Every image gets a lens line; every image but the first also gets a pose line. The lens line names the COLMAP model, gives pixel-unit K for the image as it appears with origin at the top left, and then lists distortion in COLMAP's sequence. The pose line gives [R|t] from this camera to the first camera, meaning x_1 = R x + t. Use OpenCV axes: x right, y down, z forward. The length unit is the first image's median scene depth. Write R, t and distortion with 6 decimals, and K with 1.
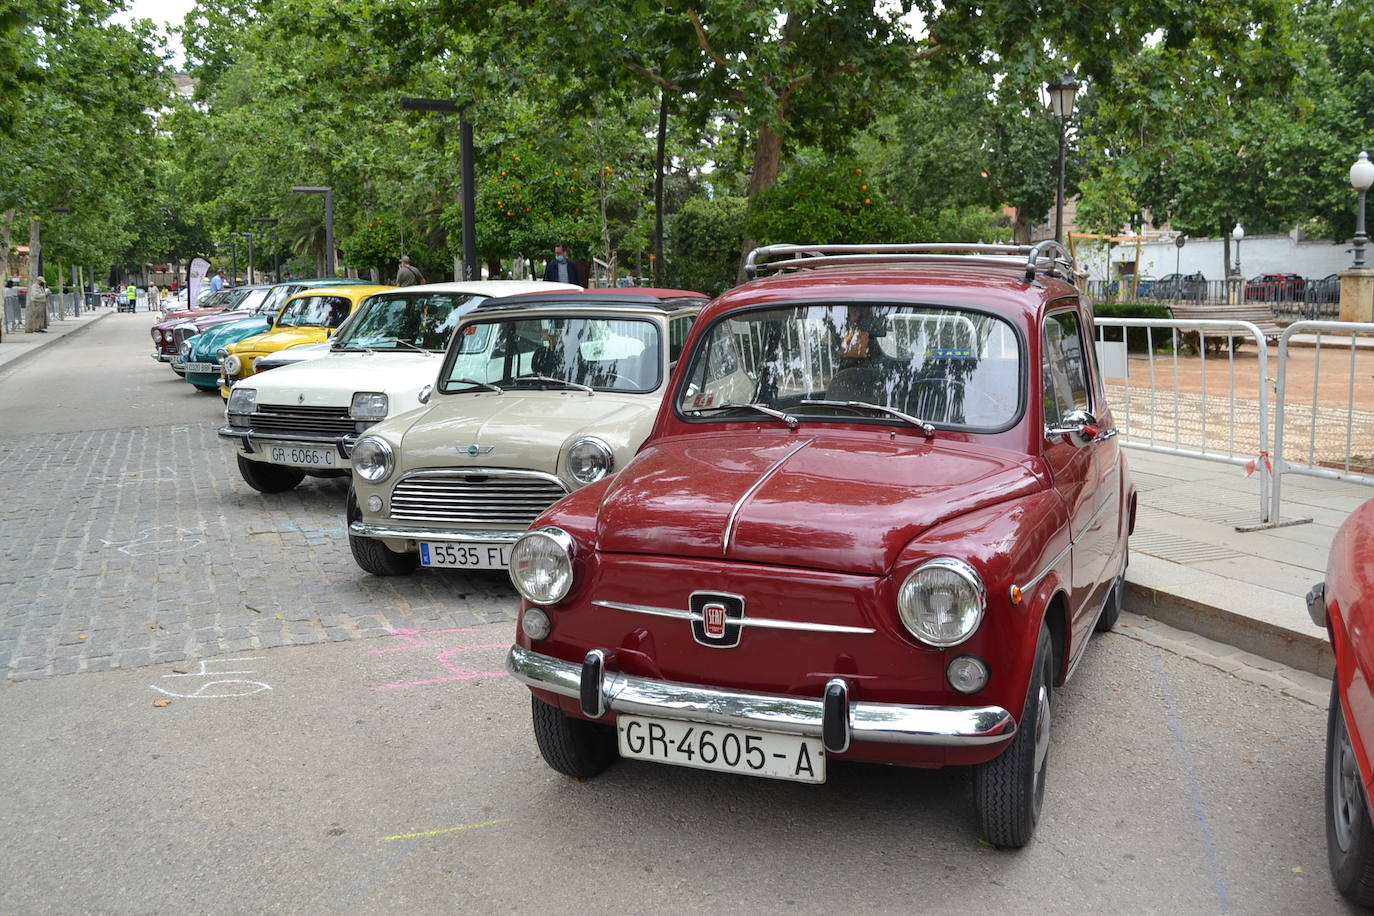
lens RADIAL K [[1259.9, 0, 687.0], [0, 1259.9, 458.0], [0, 0, 1]] dist [-0.096250, 0.077564]
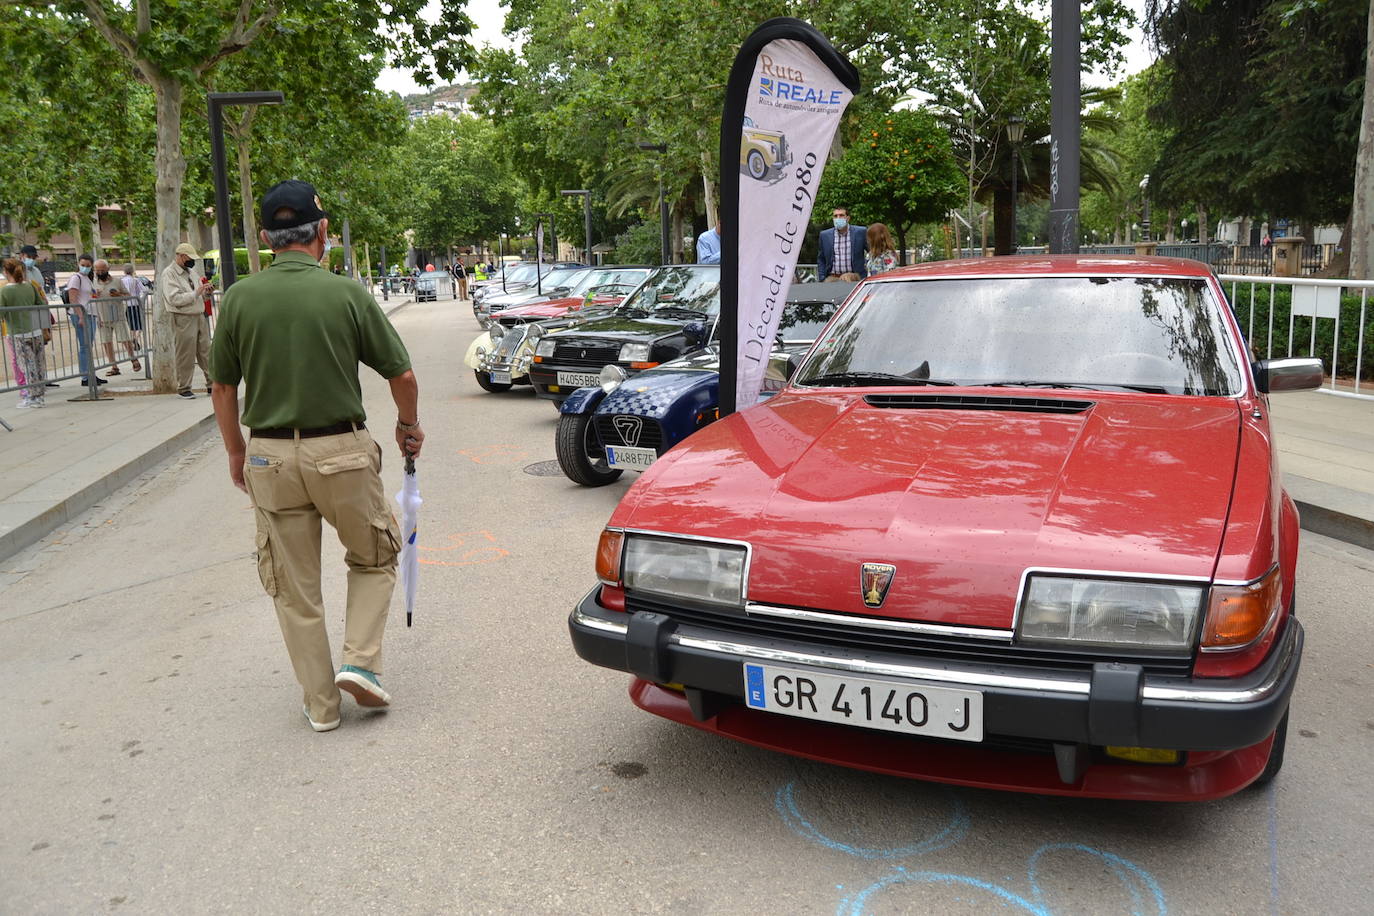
lens RADIAL K [[1072.1, 0, 687.0], [0, 1072.1, 458.0], [0, 0, 1]] dist [-0.095827, 0.035204]
pose [[0.980878, 0.007071, -0.194497, -0.244857], [0.002097, 0.998898, 0.046893, -0.076805], [0.194615, -0.046404, 0.979782, 0.563060]]
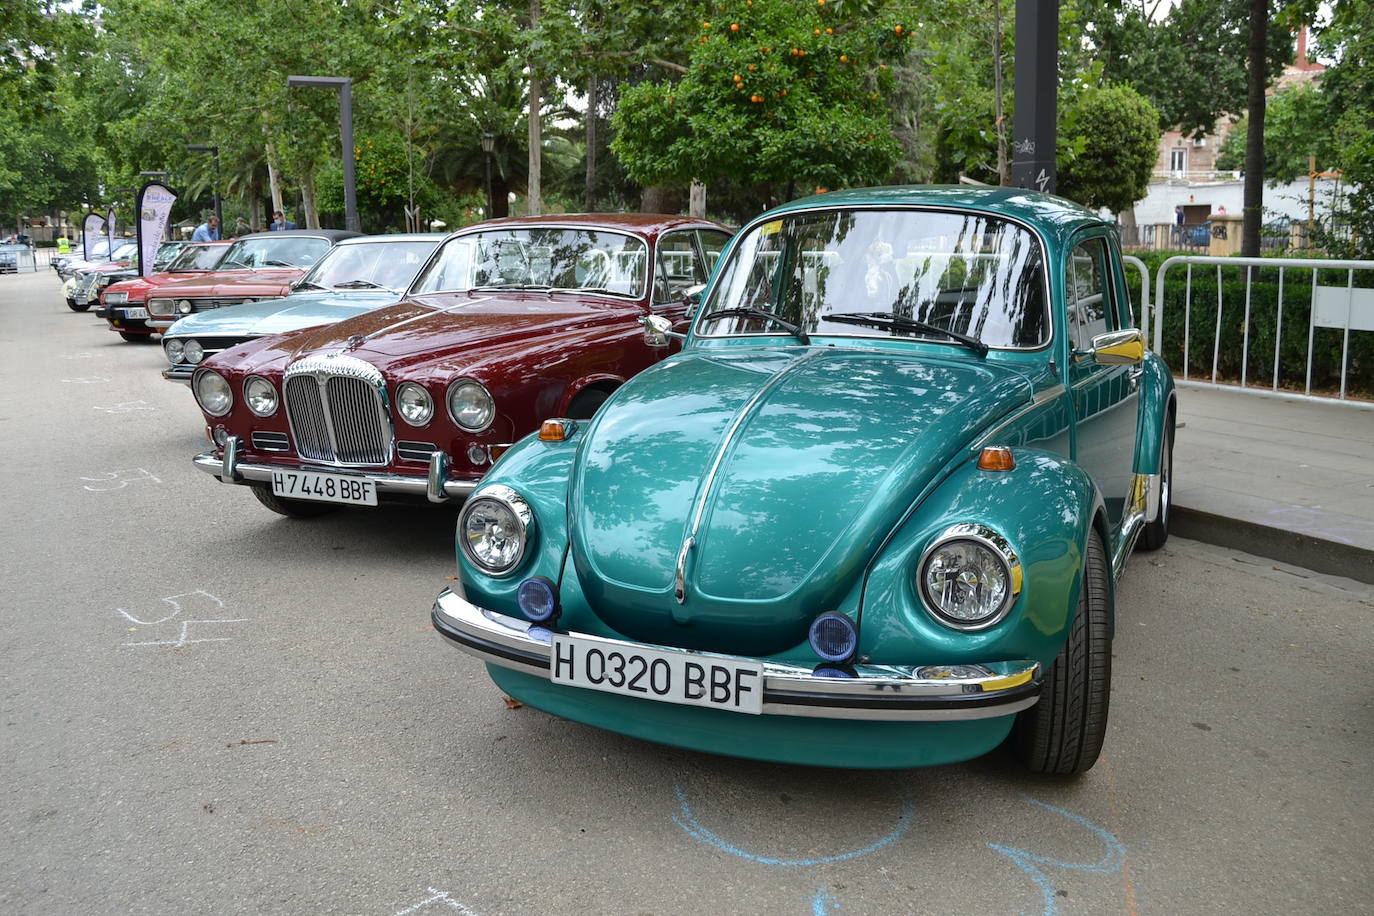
lens RADIAL K [[1259.9, 0, 687.0], [0, 1259.9, 458.0], [0, 0, 1]] dist [-0.096250, 0.077564]
pose [[0.996353, -0.023523, 0.082025, -0.127949], [0.020267, 0.998982, 0.040305, -0.034986], [-0.082889, -0.038496, 0.995815, 0.261990]]
